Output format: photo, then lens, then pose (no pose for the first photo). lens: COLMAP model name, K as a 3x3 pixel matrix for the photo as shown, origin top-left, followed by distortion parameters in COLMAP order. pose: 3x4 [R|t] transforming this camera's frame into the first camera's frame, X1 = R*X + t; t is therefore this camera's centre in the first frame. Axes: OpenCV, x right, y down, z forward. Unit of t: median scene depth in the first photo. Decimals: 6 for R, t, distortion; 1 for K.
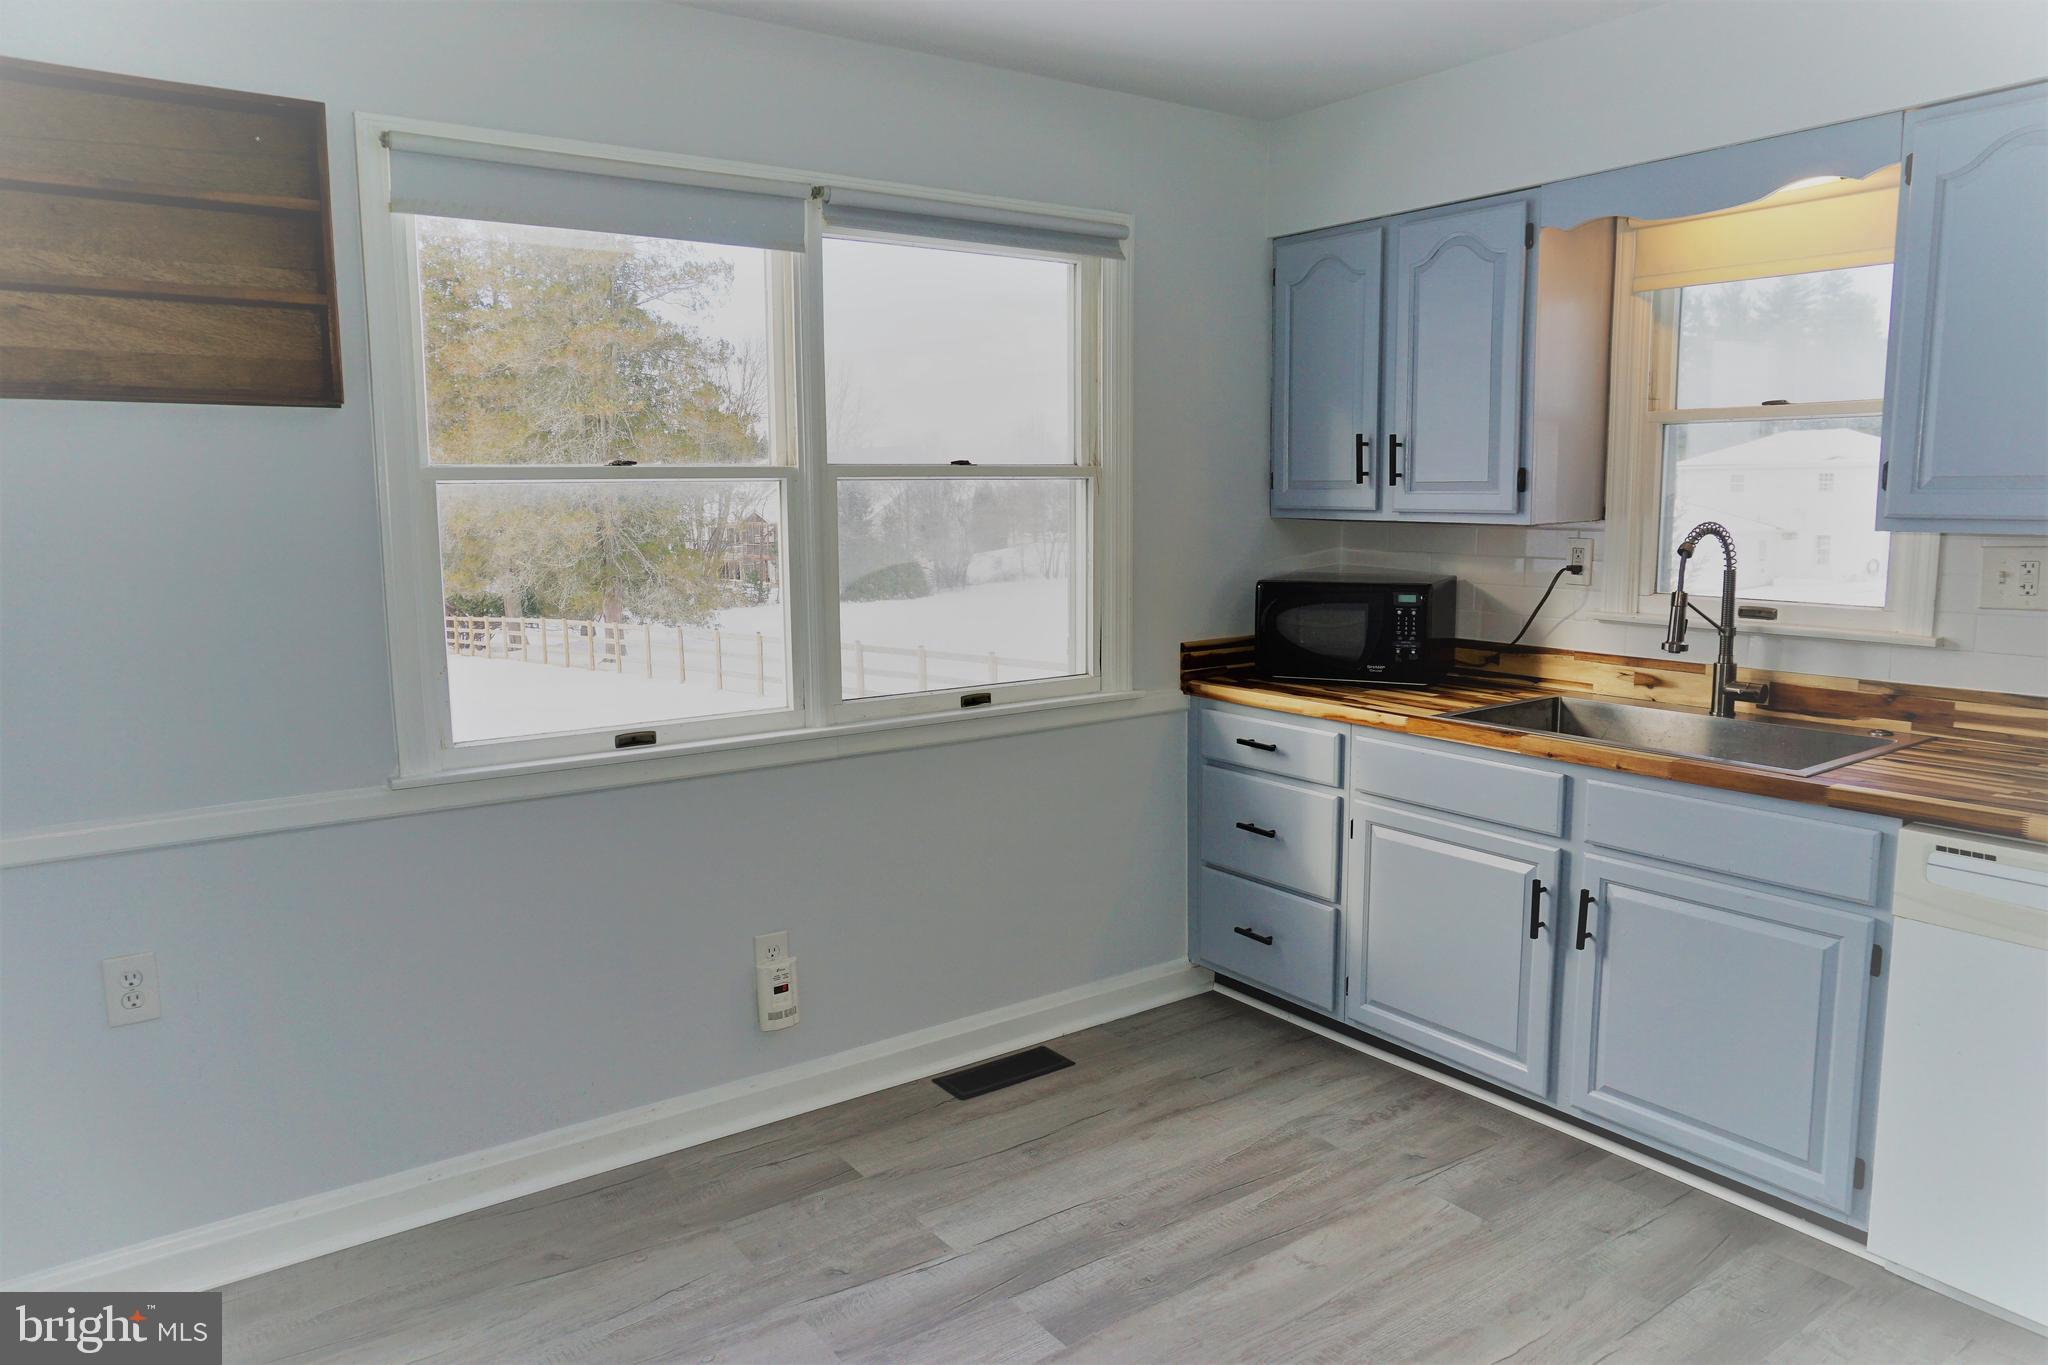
lens RADIAL K [[1367.2, 0, 1005.4], [0, 1367.2, 681.5], [0, 0, 1]] dist [-0.046577, 0.031694]
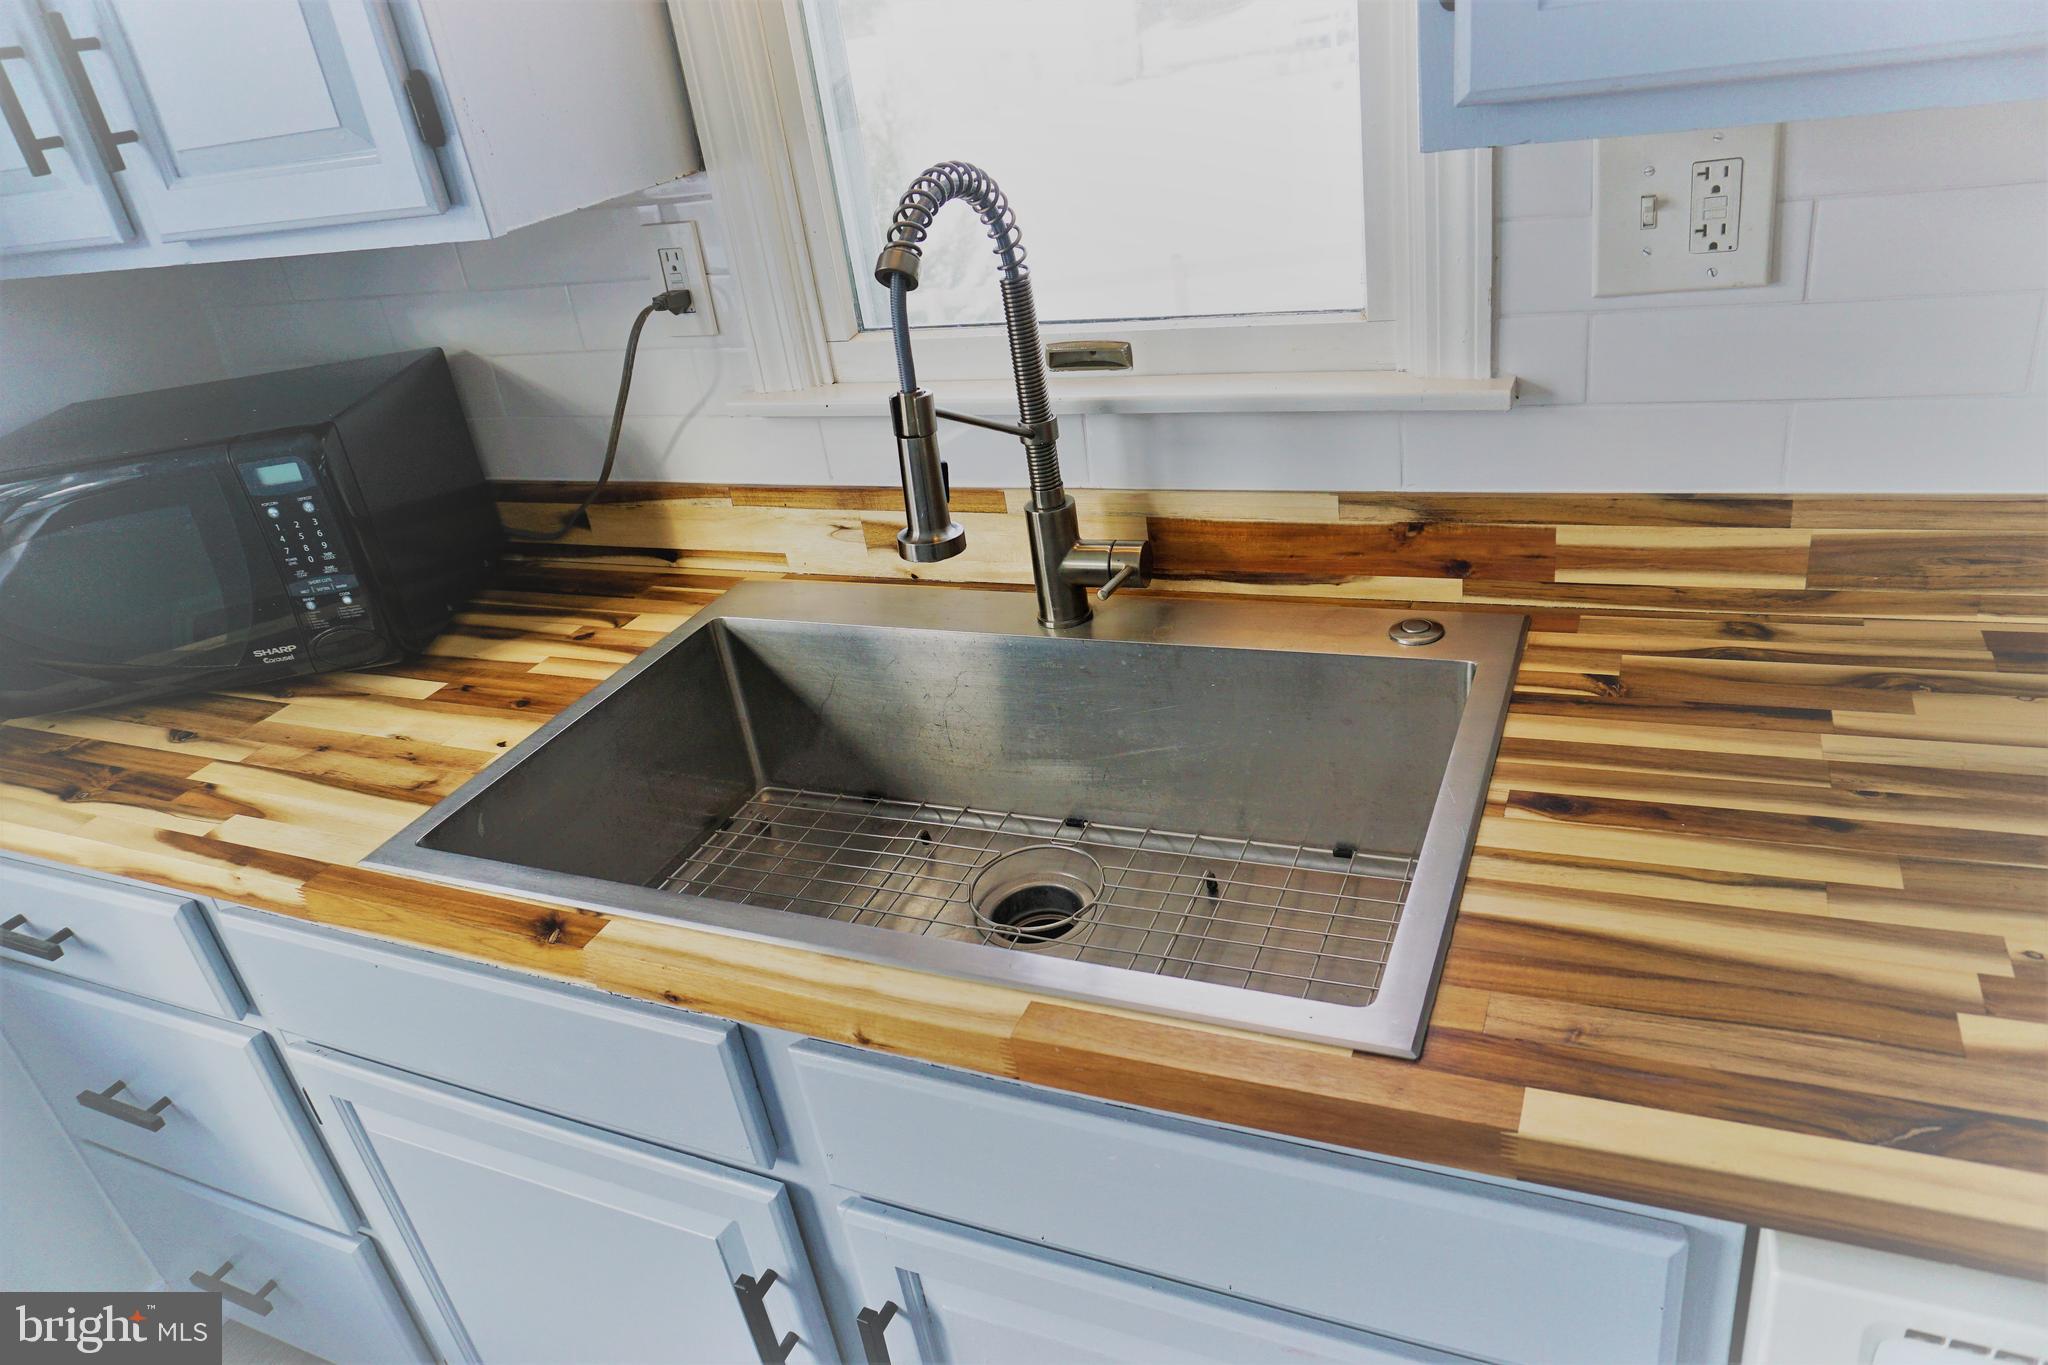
lens RADIAL K [[1367.2, 0, 1025.5], [0, 1367.2, 682.1], [0, 0, 1]] dist [-0.046577, 0.031694]
pose [[0.847847, -0.330843, 0.414365, 0.329256], [0.200996, 0.923675, 0.326228, -0.098228], [-0.490669, -0.193306, 0.849633, 0.627077]]
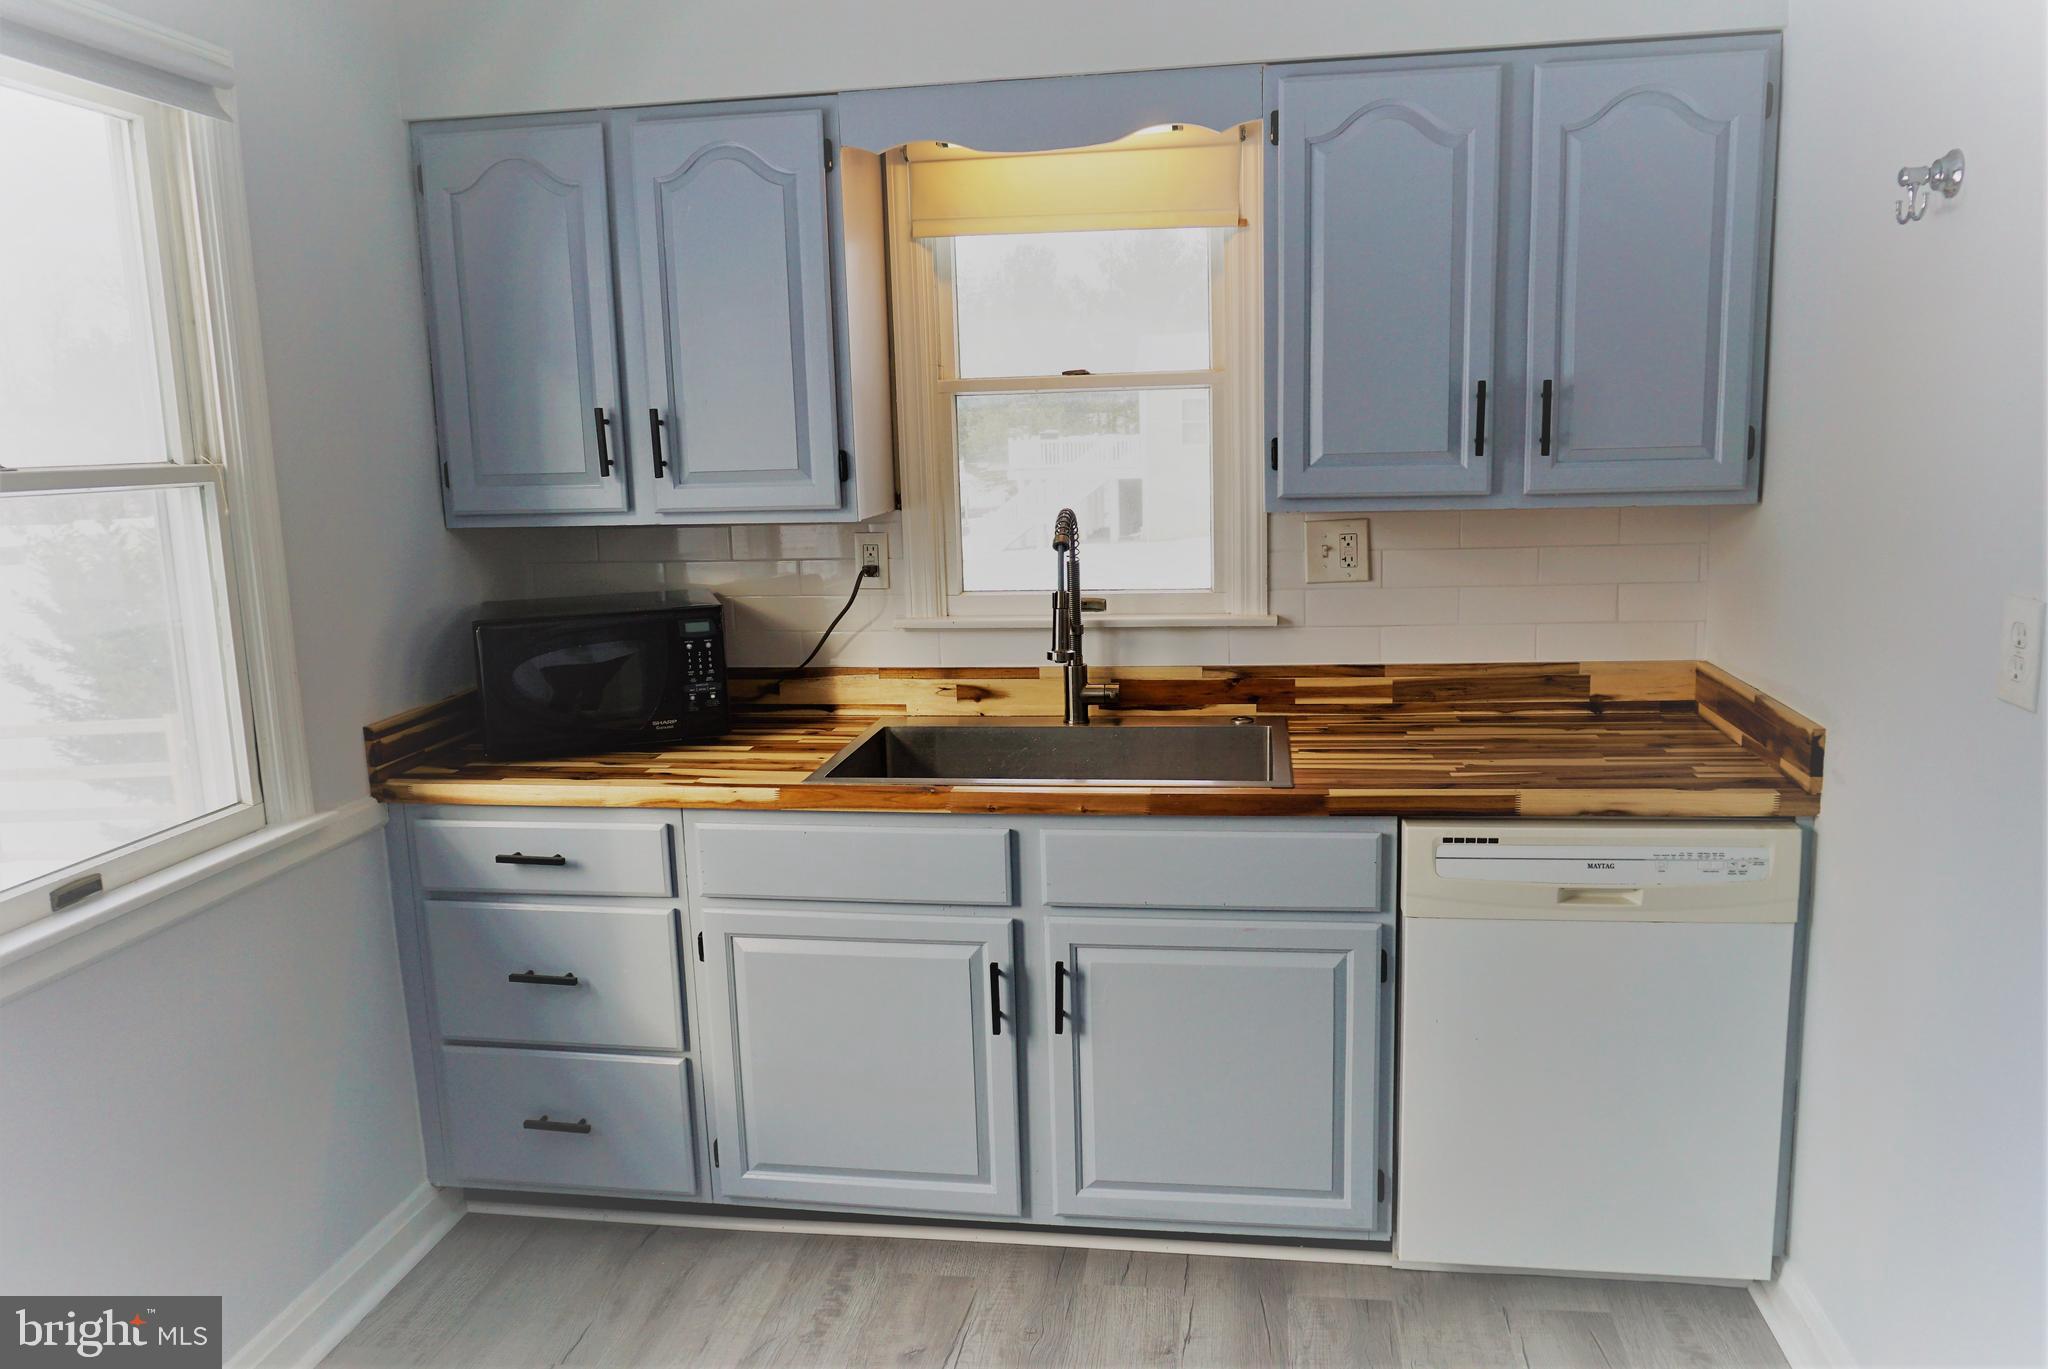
lens RADIAL K [[1450.5, 0, 1030.4], [0, 1450.5, 690.9], [0, 0, 1]] dist [-0.054880, 0.025324]
pose [[0.687806, -0.135110, 0.713210, -0.169581], [0.122825, 0.990020, 0.069099, -0.064999], [-0.715428, 0.040073, 0.697537, 0.347336]]
